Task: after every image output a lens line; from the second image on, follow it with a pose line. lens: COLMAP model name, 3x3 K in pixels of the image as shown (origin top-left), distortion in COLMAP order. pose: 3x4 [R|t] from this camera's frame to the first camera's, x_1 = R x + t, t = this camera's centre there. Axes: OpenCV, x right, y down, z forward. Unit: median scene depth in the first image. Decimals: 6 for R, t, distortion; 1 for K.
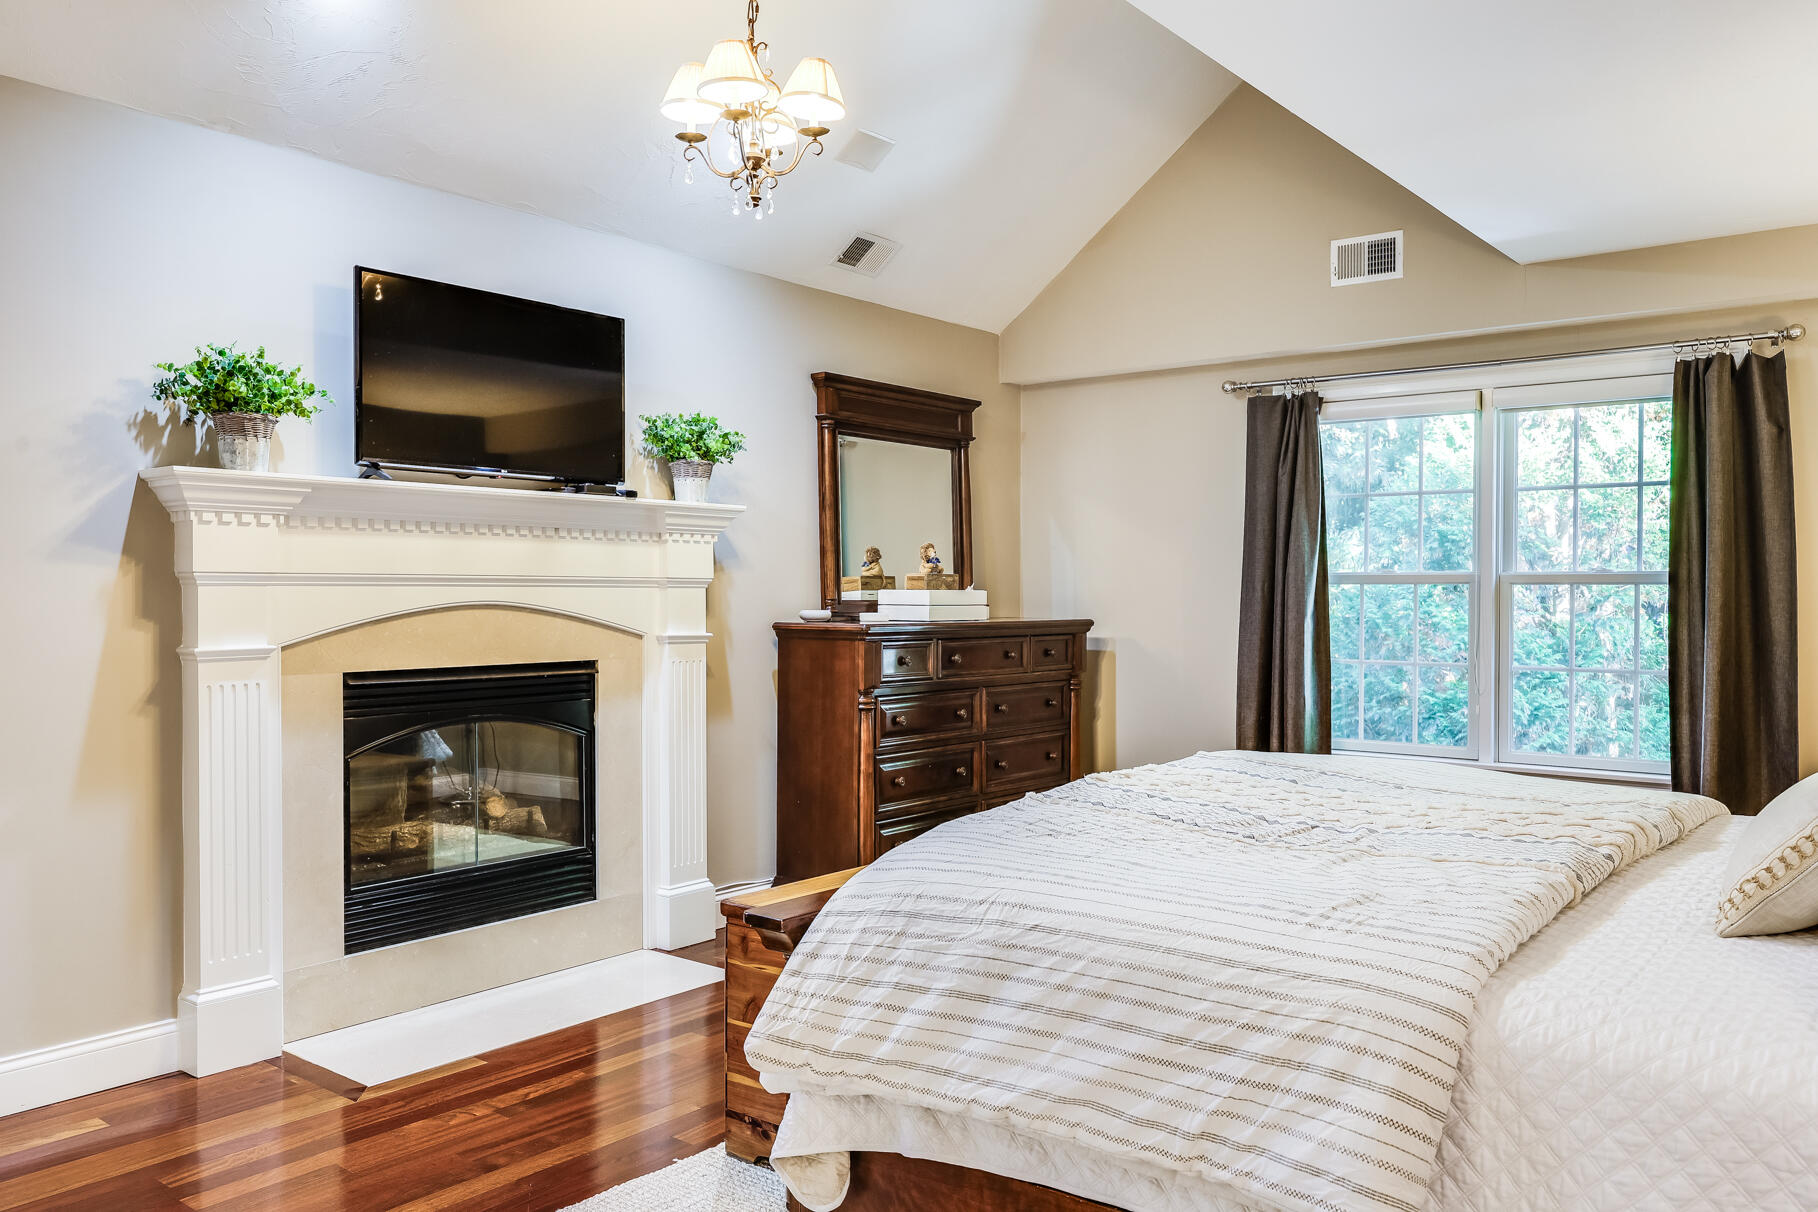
lens RADIAL K [[1417.0, 0, 909.7], [0, 1417.0, 610.4], [0, 0, 1]] dist [0.053513, 0.002617]
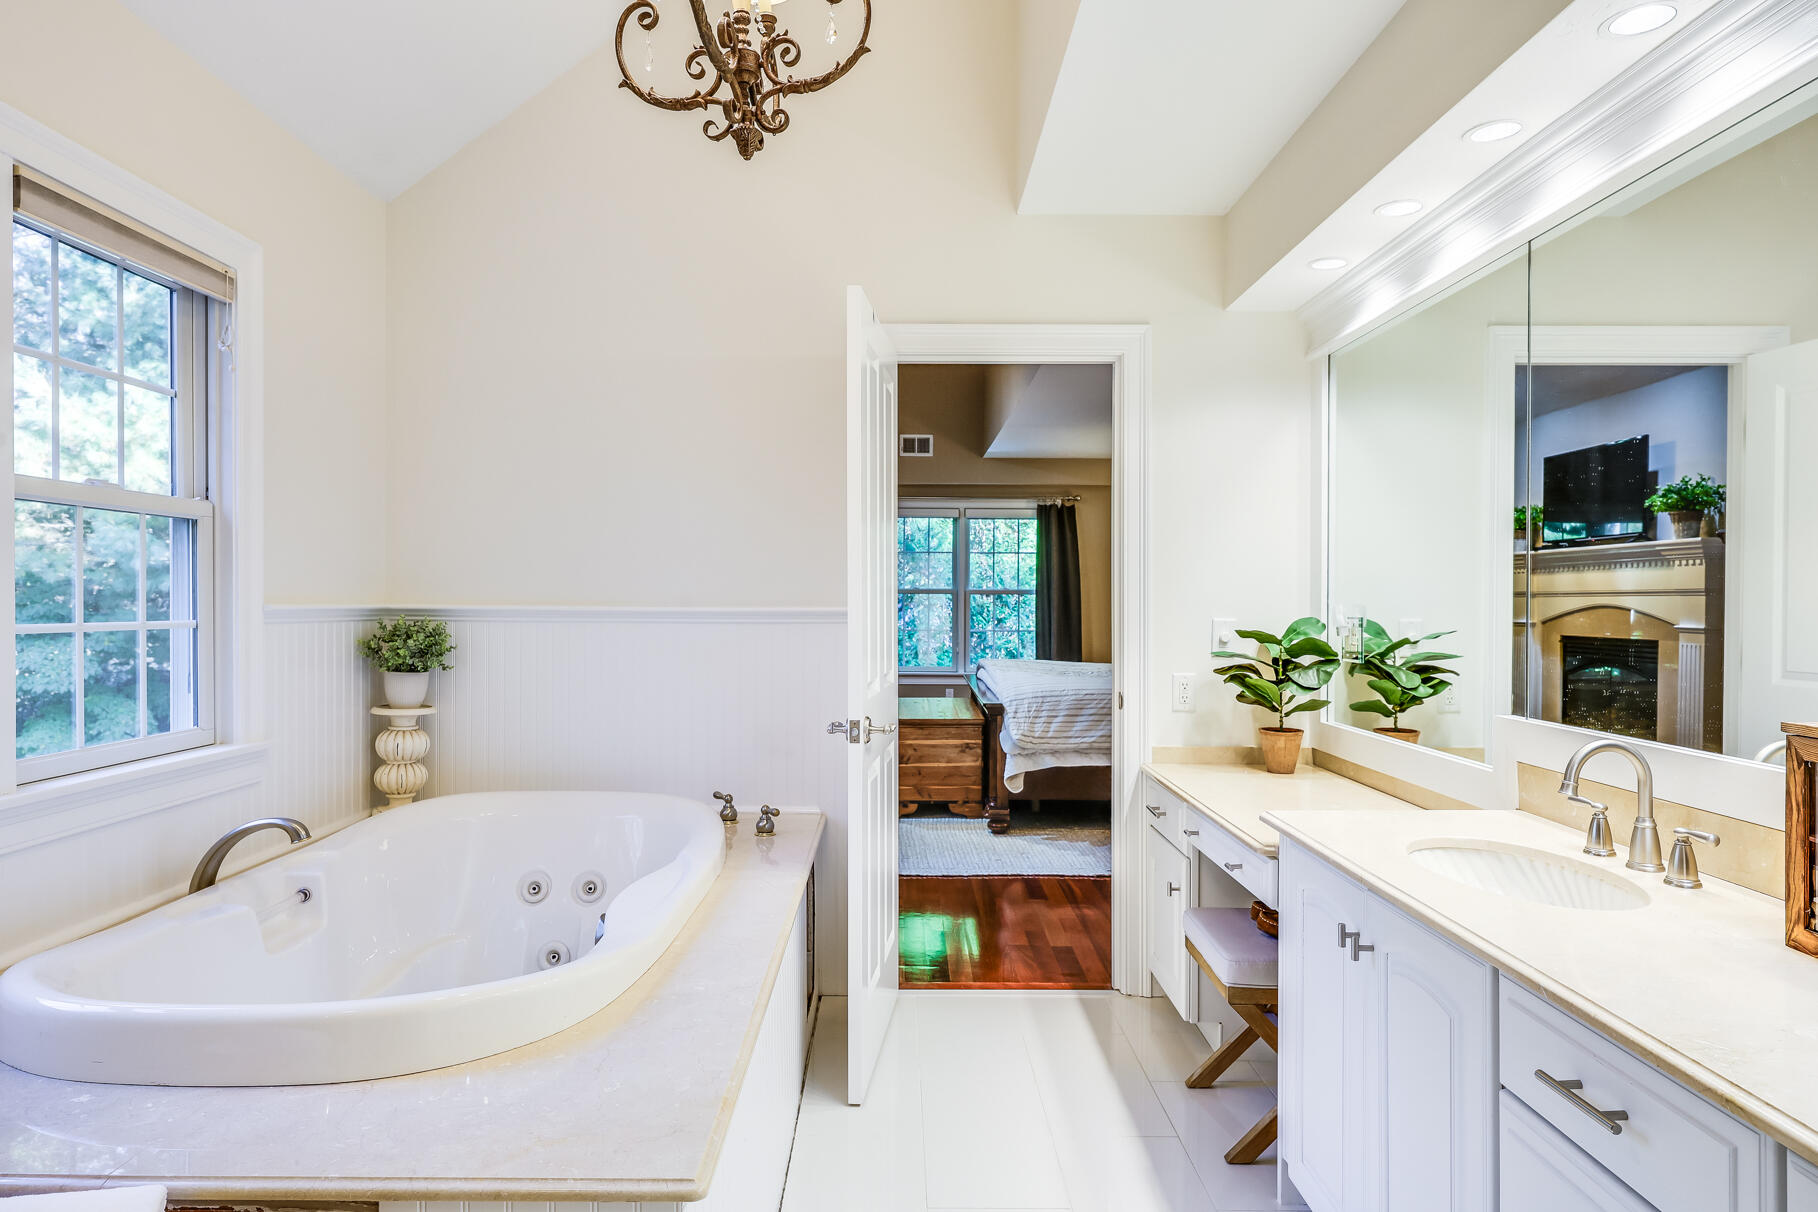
lens RADIAL K [[1153.5, 0, 907.4], [0, 1153.5, 604.0], [0, 0, 1]] dist [-0.000714, 0.000058]
pose [[0.779876, -0.007232, 0.625892, -0.895526], [0.012479, 0.999914, -0.003995, 0.004127], [-0.625809, 0.010926, 0.779899, -0.410789]]
